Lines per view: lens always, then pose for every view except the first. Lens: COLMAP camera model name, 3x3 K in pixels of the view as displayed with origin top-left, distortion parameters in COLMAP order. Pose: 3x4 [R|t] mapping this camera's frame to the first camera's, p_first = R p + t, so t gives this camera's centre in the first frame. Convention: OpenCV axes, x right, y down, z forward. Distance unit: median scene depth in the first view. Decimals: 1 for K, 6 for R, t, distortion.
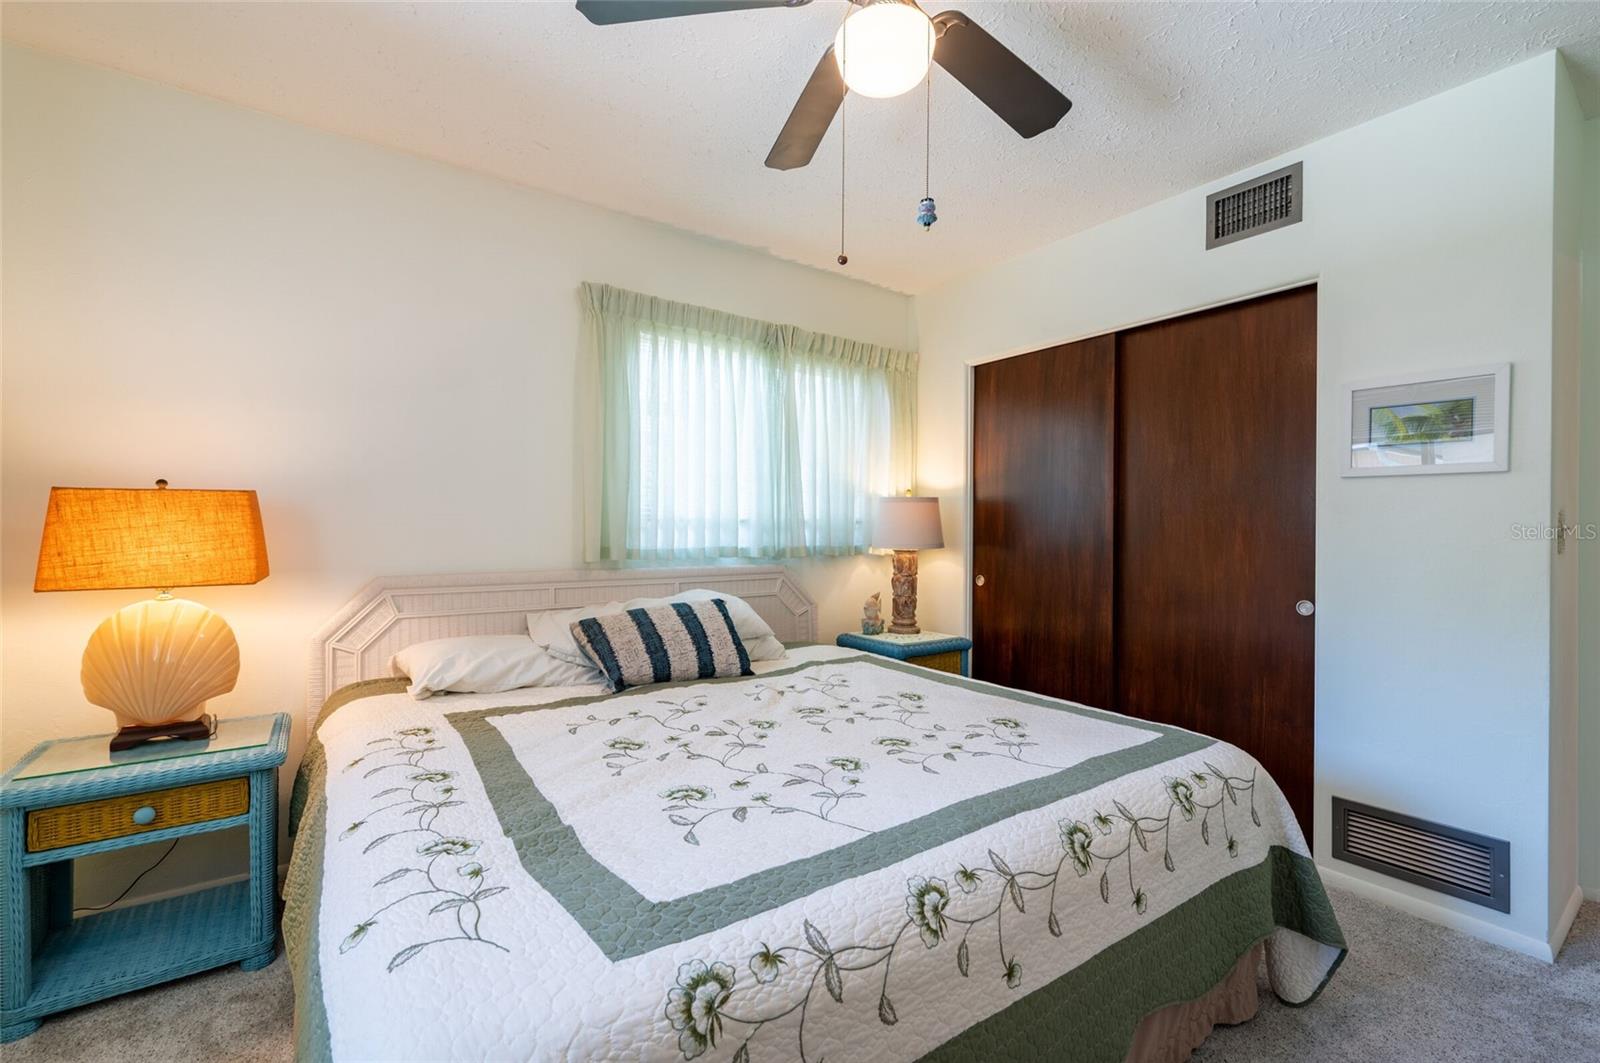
lens RADIAL K [[689.5, 0, 791.2], [0, 689.5, 530.2], [0, 0, 1]] dist [-0.000513, -0.000546]
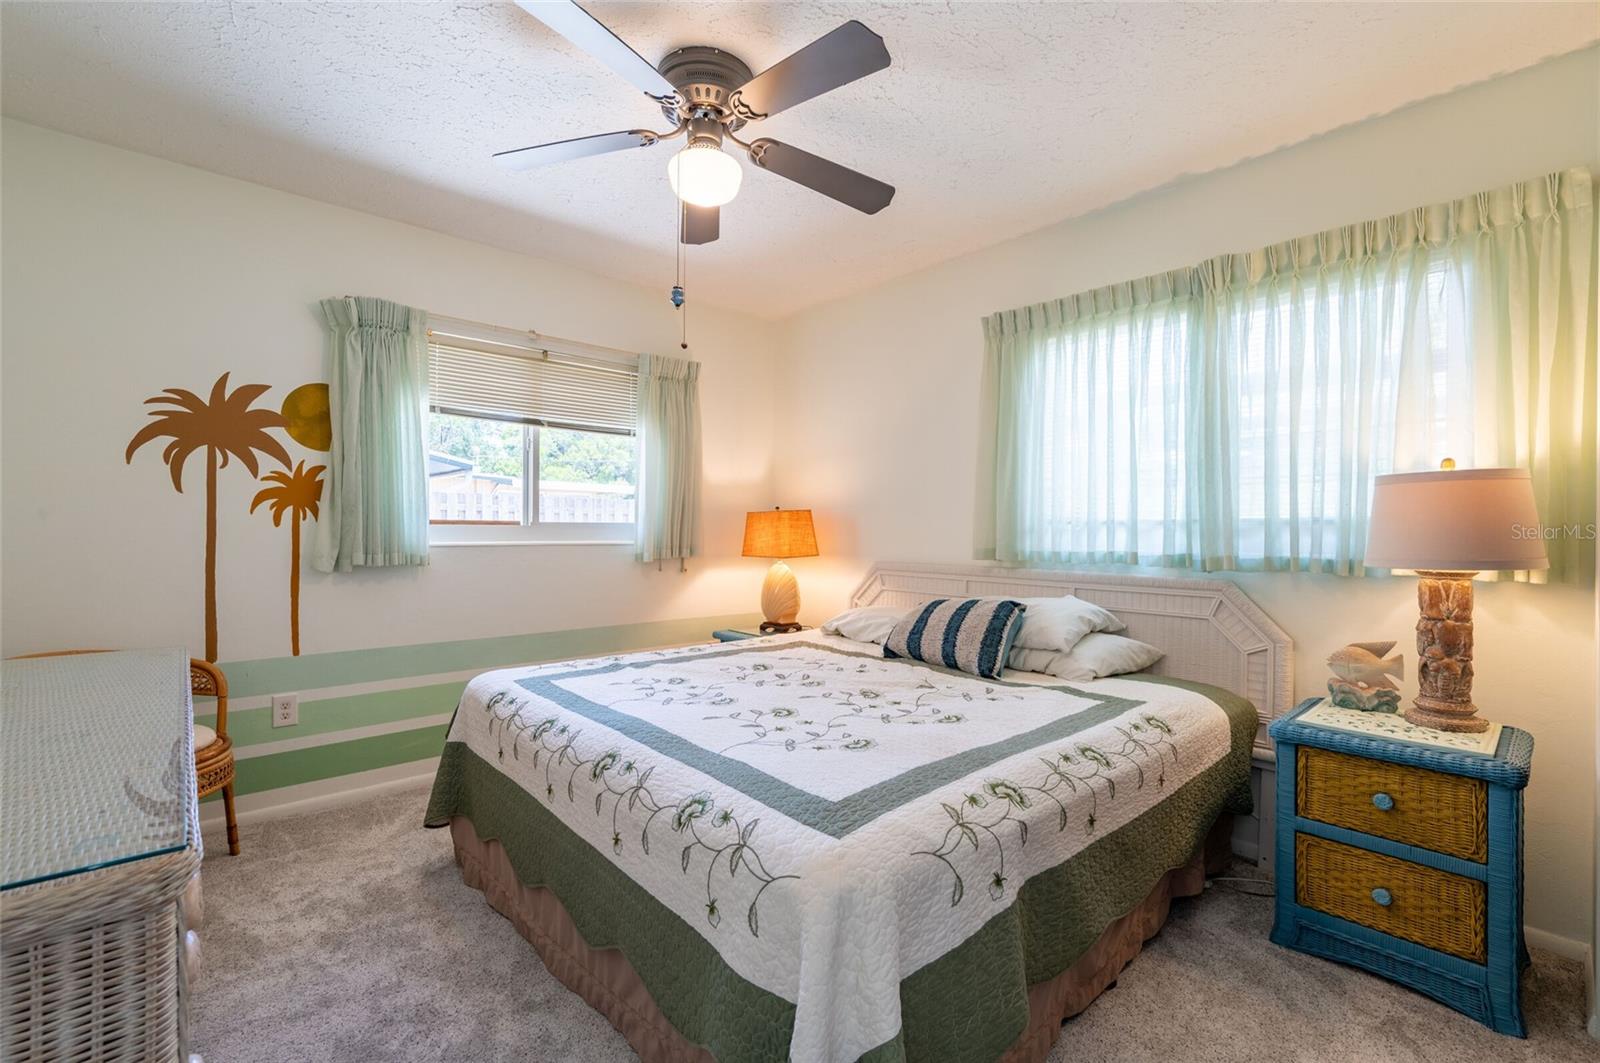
lens RADIAL K [[689.5, 0, 791.2], [0, 689.5, 530.2], [0, 0, 1]] dist [-0.000513, -0.000546]
pose [[0.109551, -0.002939, -0.993977, 0.829971], [-0.010202, 0.999940, -0.004081, 0.004850], [0.993929, 0.010588, 0.109515, 0.565707]]
